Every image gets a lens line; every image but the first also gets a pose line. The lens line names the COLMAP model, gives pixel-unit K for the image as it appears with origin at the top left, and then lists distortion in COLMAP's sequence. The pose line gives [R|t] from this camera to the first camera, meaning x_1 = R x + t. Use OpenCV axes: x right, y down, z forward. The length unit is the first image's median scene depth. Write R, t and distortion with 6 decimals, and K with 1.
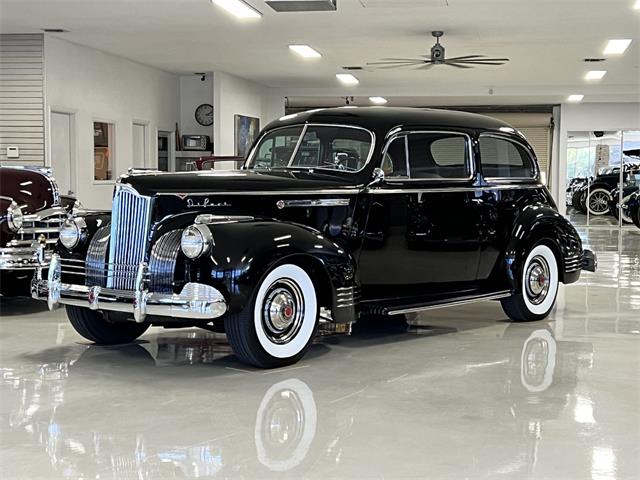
lens RADIAL K [[1071.5, 0, 324.5], [0, 1071.5, 242.0], [0, 0, 1]] dist [0.088533, 0.000000]
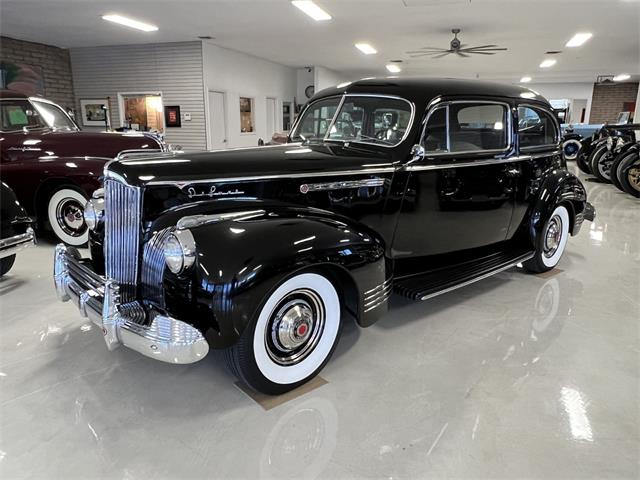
lens RADIAL K [[467.6, 0, 314.4], [0, 467.6, 242.4], [0, 0, 1]] dist [-0.003160, -0.002455]
pose [[0.990112, 0.029596, -0.137123, 0.017279], [-0.003061, 0.981816, 0.189810, -0.052410], [0.140247, -0.187514, 0.972198, 0.497010]]
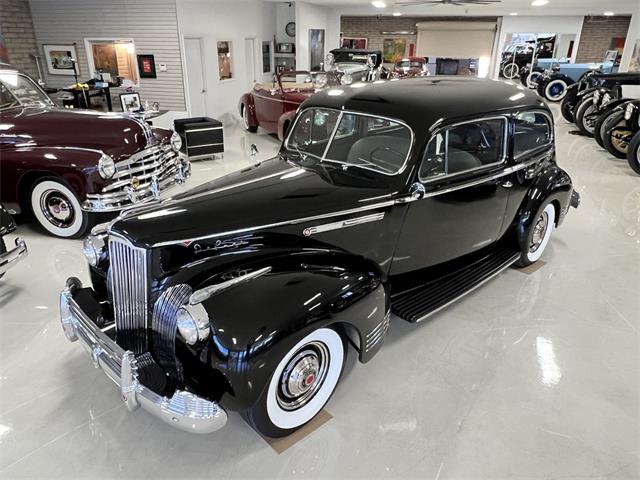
lens RADIAL K [[467.6, 0, 316.2], [0, 467.6, 246.7], [0, 0, 1]] dist [-0.003160, -0.002455]
pose [[0.995796, 0.037153, -0.083726, -0.000431], [-0.005871, 0.938055, 0.346437, -0.128585], [0.091411, -0.344489, 0.934329, 0.508877]]
